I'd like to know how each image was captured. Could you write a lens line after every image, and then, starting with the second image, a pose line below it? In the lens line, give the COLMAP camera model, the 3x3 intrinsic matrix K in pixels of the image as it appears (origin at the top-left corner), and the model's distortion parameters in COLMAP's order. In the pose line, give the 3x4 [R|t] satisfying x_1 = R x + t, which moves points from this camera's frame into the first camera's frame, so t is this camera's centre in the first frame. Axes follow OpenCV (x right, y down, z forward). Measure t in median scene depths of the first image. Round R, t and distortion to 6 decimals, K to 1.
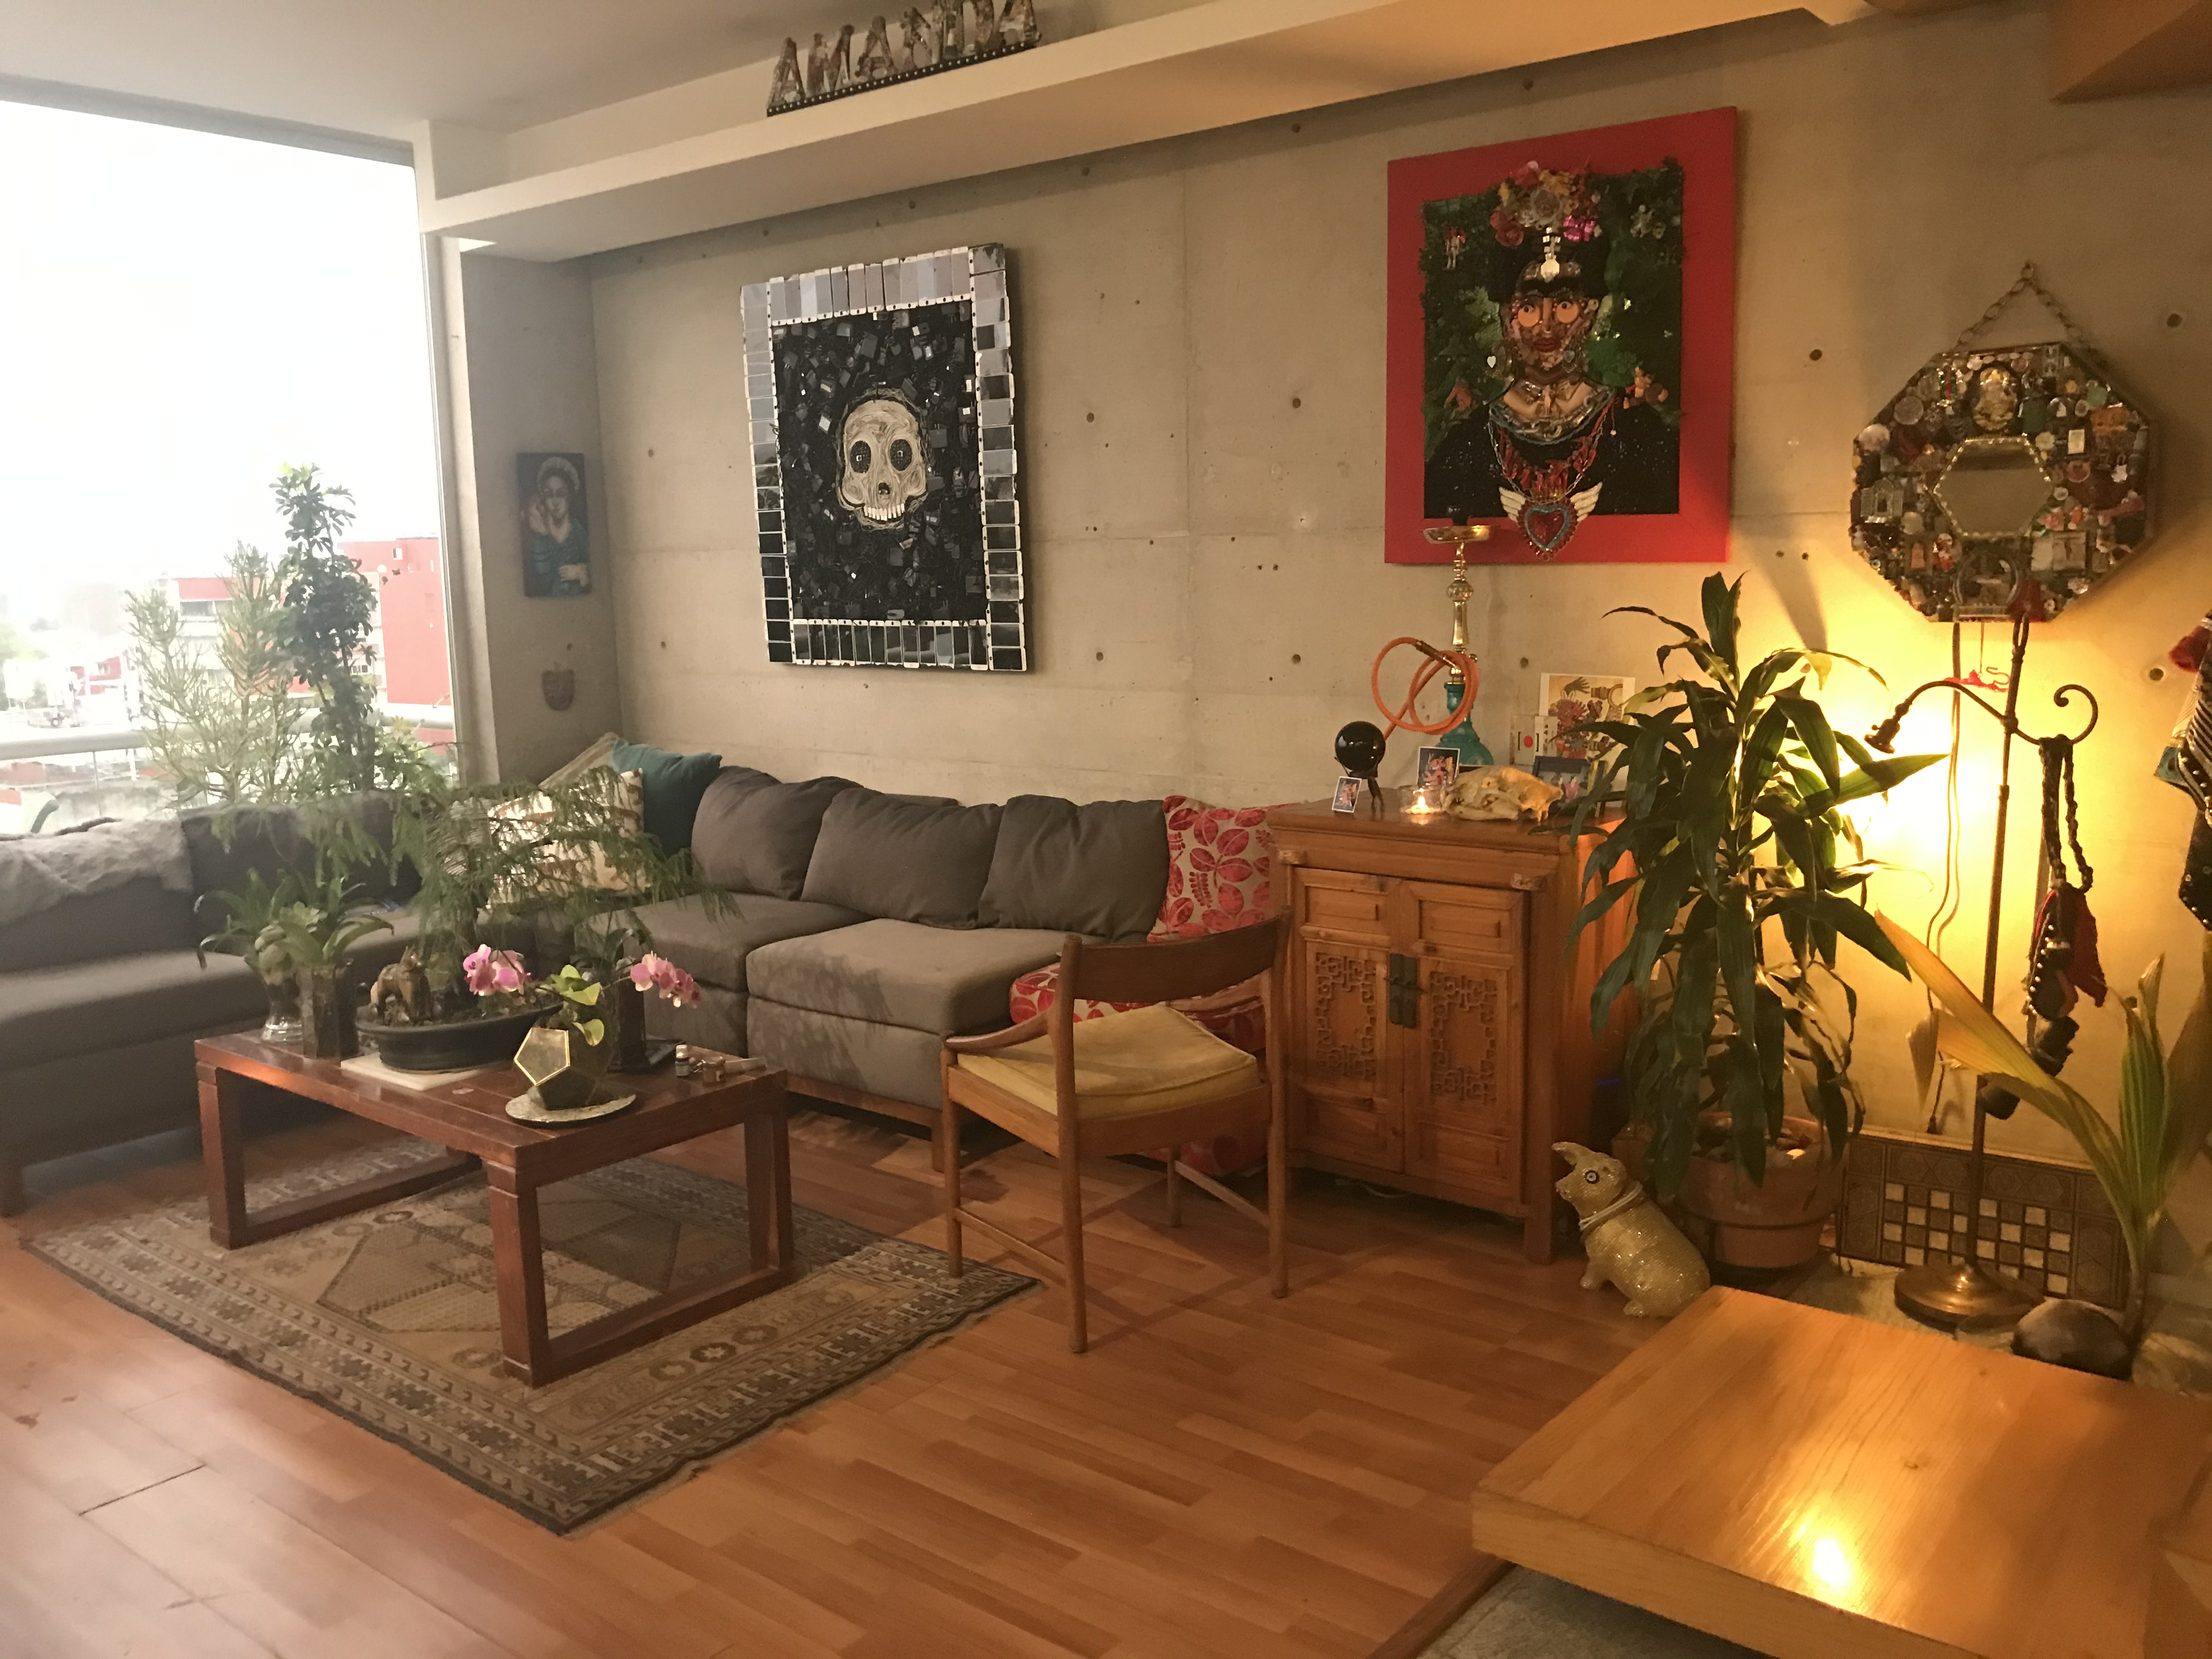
lens RADIAL K [[1816.3, 0, 1106.0], [0, 1816.3, 829.5], [0, 0, 1]] dist [0.013589, 0.006336]
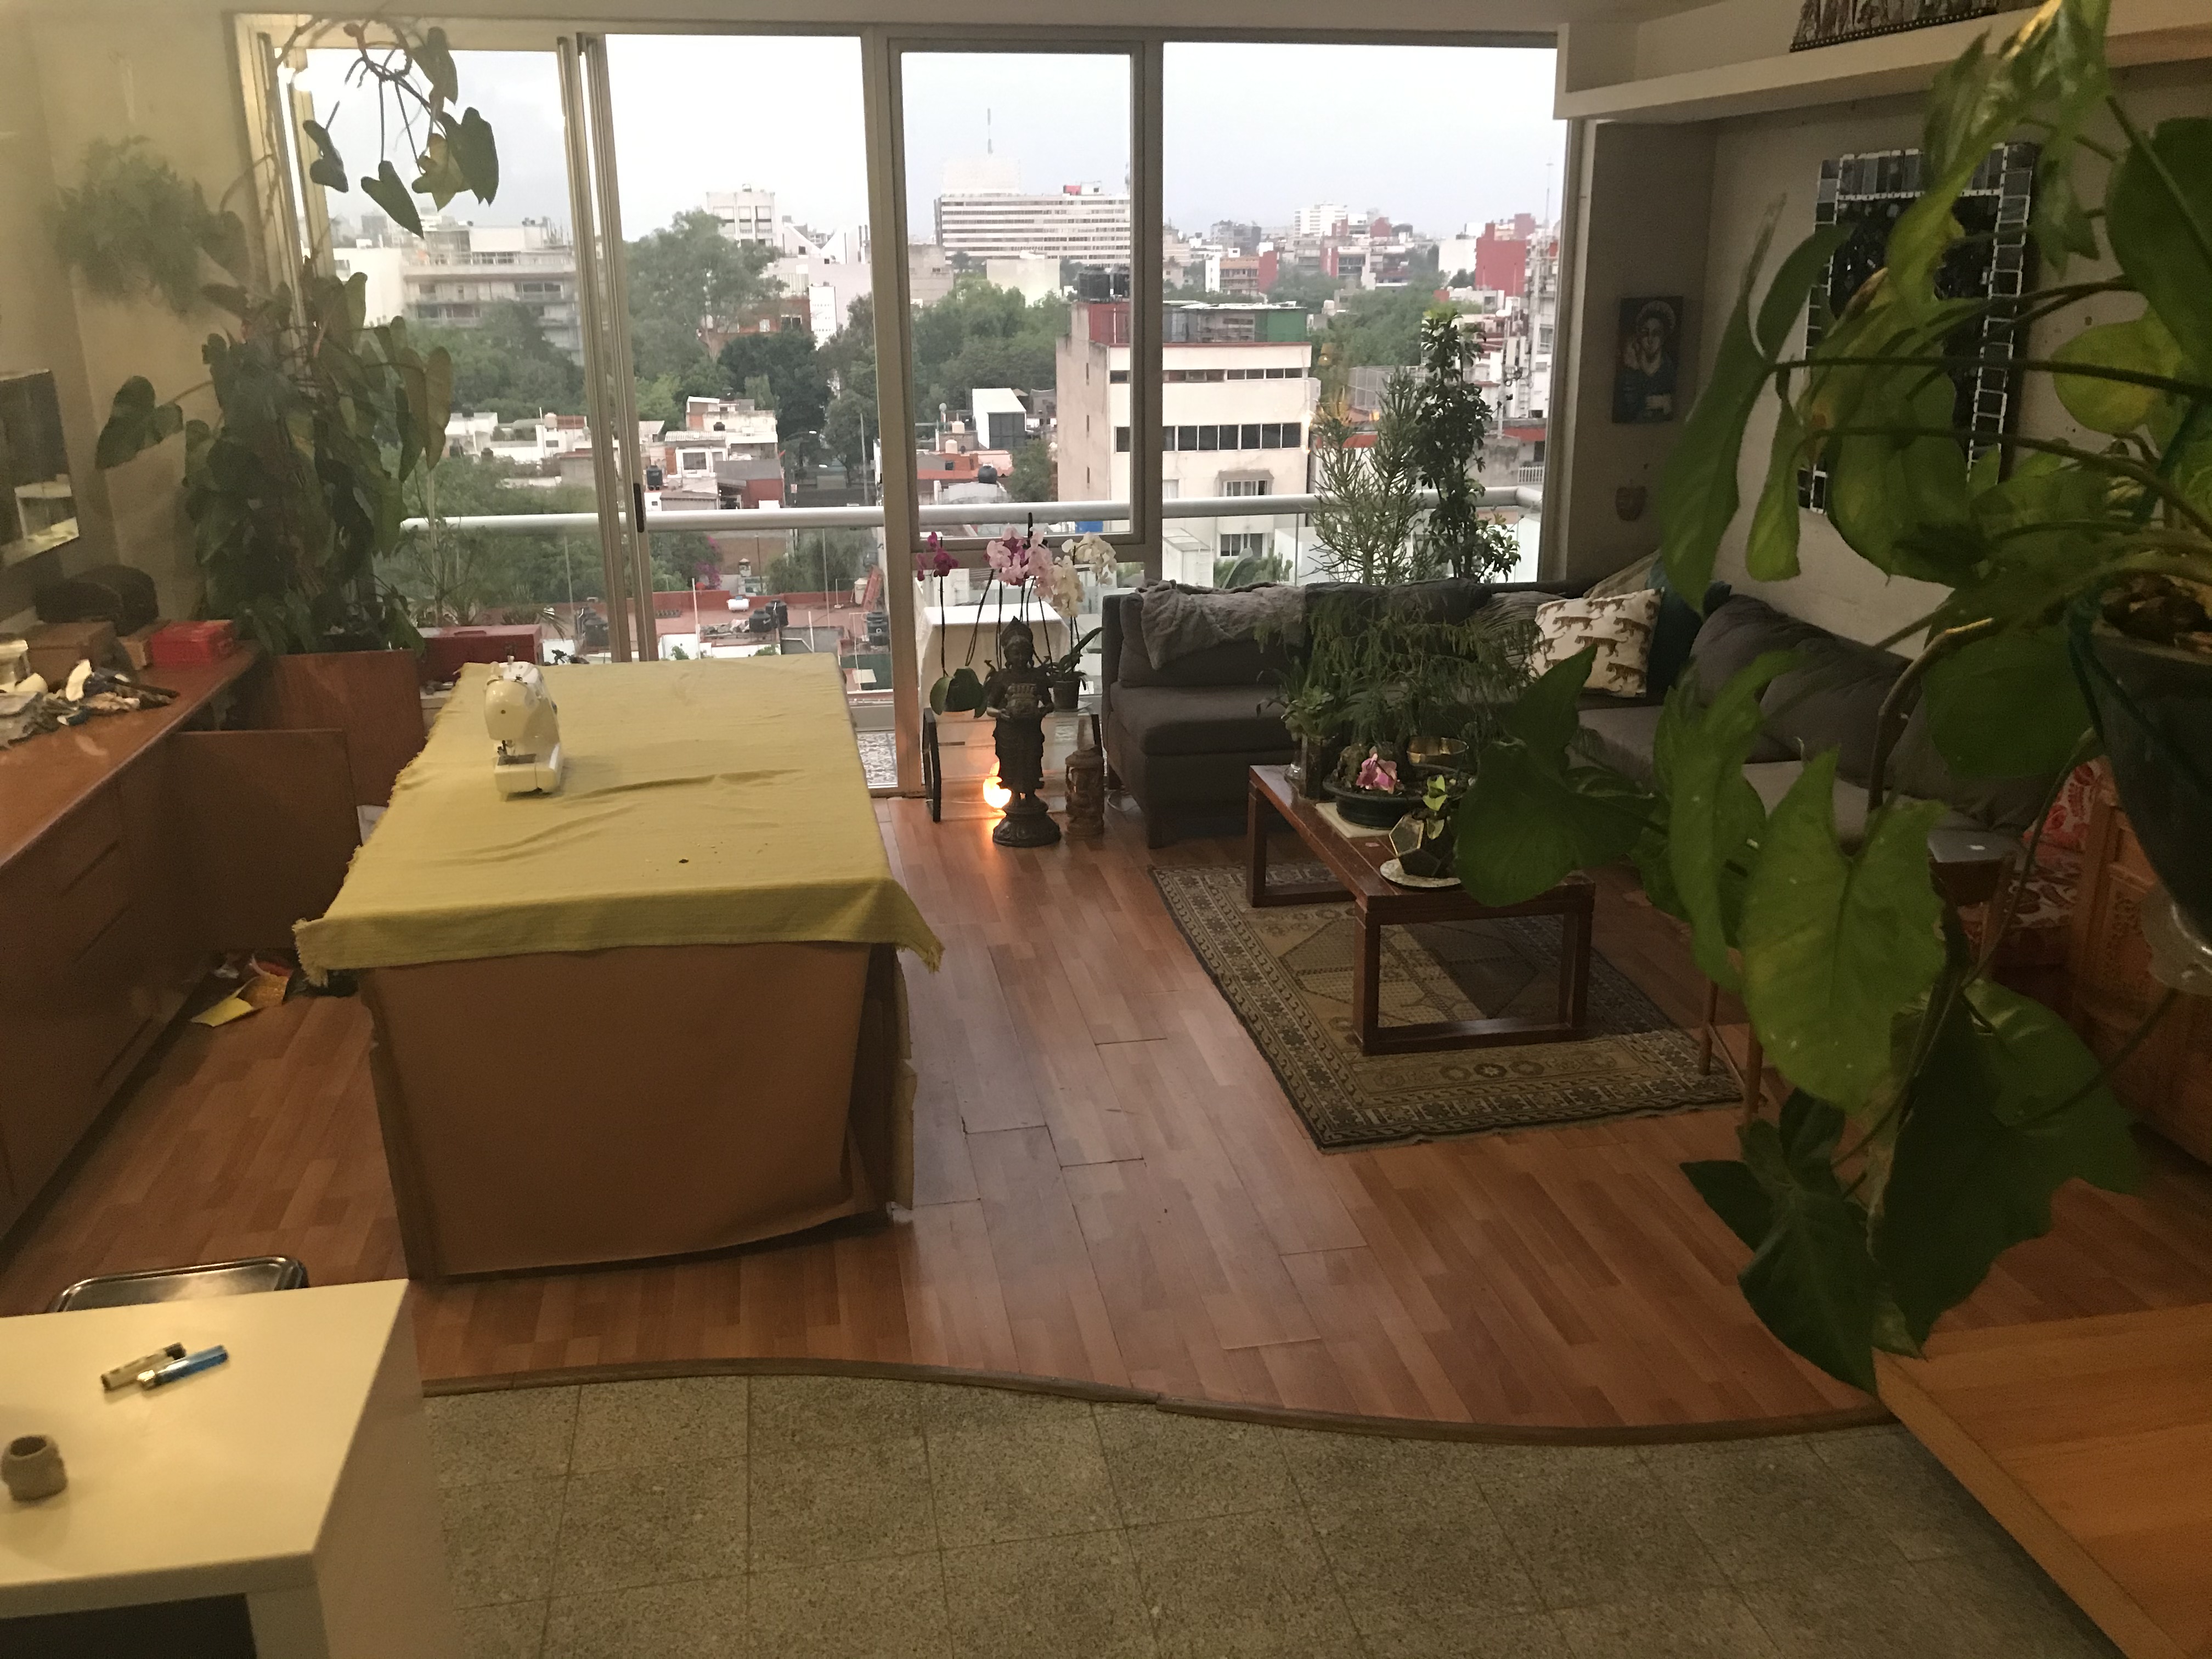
lens RADIAL K [[1816.3, 0, 1106.0], [0, 1816.3, 829.5], [0, 0, 1]] dist [0.013589, 0.006336]
pose [[0.753123, 0.221520, -0.619463, 0.279458], [-0.107045, 0.970320, 0.216844, -0.116896], [0.649112, -0.096999, 0.754483, -0.158314]]
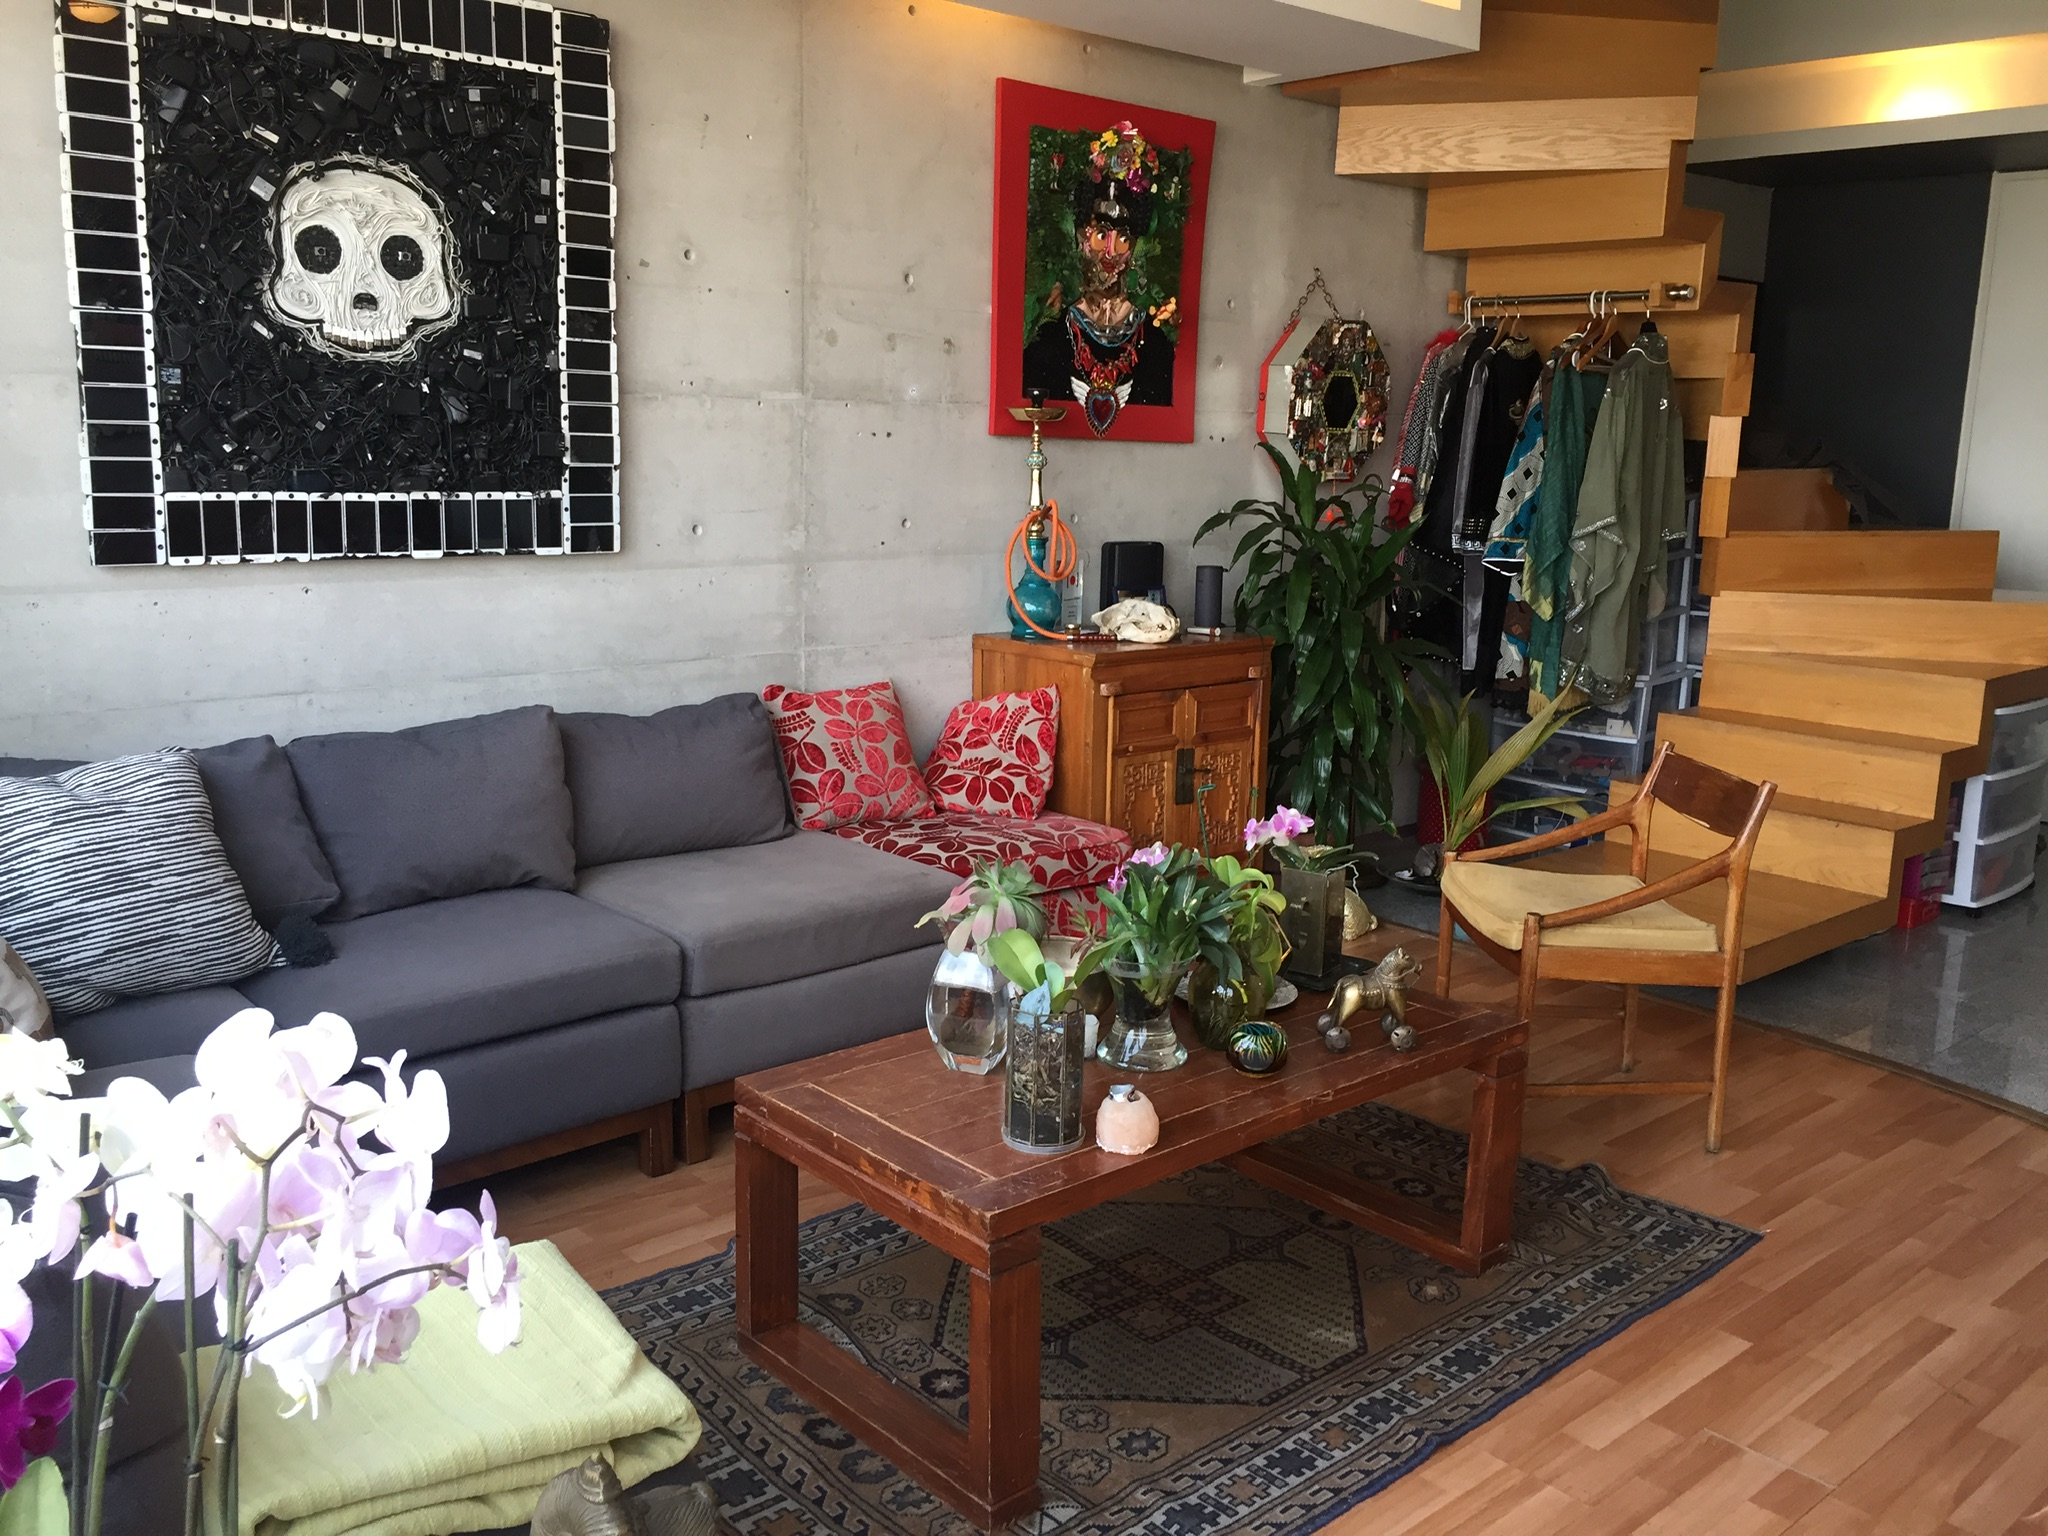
lens RADIAL K [[1745.7, 0, 1024.0], [0, 1745.7, 768.0], [0, 0, 1]] dist [0.037999, -0.004530]
pose [[0.160209, -0.175205, 0.971409, -0.865943], [0.110006, 0.981160, 0.158821, -0.103357], [-0.980934, 0.081416, 0.176464, 0.730783]]
